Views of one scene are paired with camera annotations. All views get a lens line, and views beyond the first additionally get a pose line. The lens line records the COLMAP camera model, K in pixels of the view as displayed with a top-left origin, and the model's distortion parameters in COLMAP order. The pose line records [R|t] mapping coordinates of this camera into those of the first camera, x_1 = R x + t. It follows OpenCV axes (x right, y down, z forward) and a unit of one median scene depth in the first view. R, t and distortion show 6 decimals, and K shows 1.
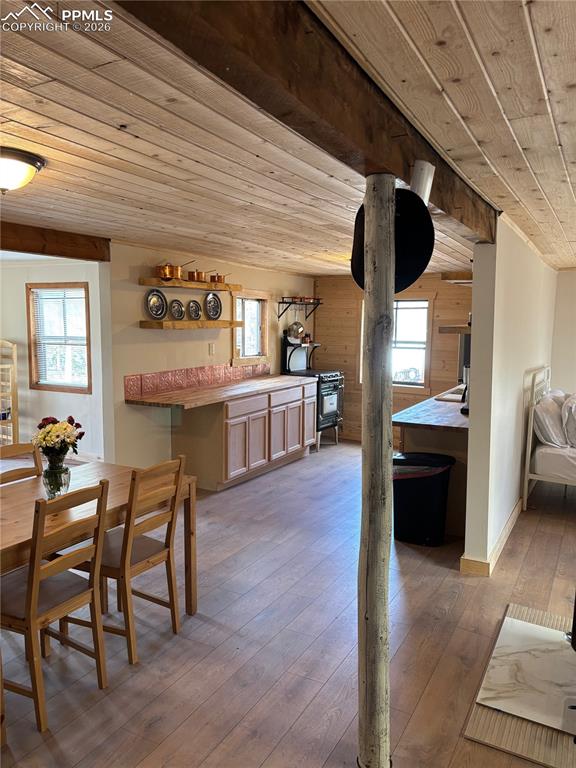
lens RADIAL K [[578.2, 0, 290.4], [0, 578.2, 382.5], [0, 0, 1]] dist [0.027040, -0.034152]
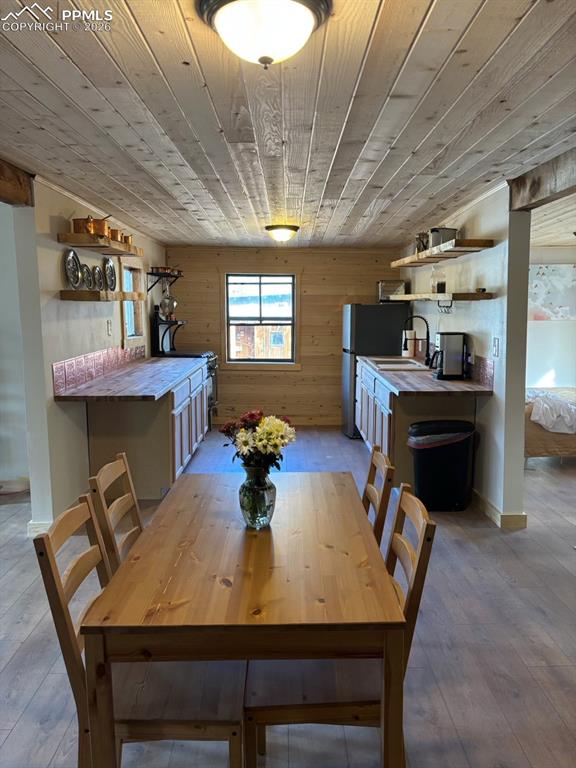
lens RADIAL K [[578.2, 0, 293.9], [0, 578.2, 382.5], [0, 0, 1]] dist [0.027040, -0.034152]
pose [[0.874177, -0.073240, 0.480053, -0.311401], [0.059524, 0.997267, 0.043757, -0.001835], [-0.481946, -0.009676, 0.876148, 0.165838]]
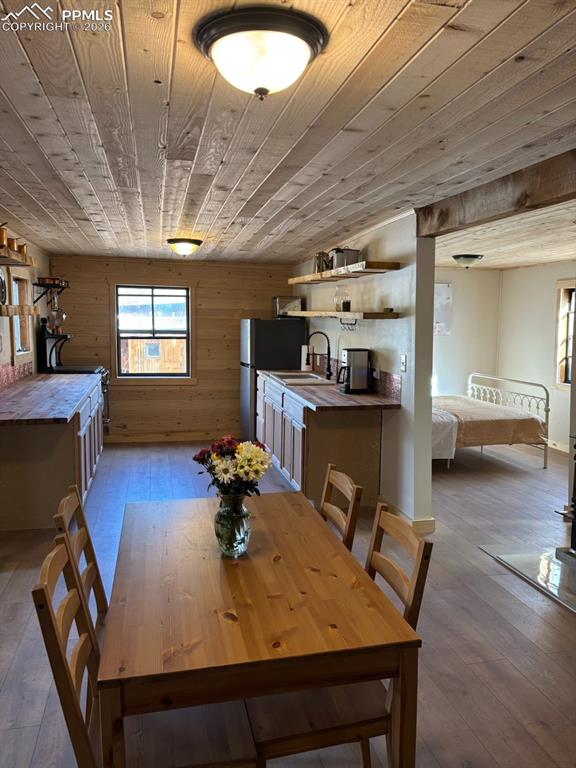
lens RADIAL K [[578.2, 0, 286.8], [0, 578.2, 384.1], [0, 0, 1]] dist [0.027040, -0.034152]
pose [[0.751875, -0.078096, 0.654664, -0.357878], [0.066198, 0.996884, 0.042892, -0.013507], [-0.655974, 0.011088, 0.754702, 0.196512]]
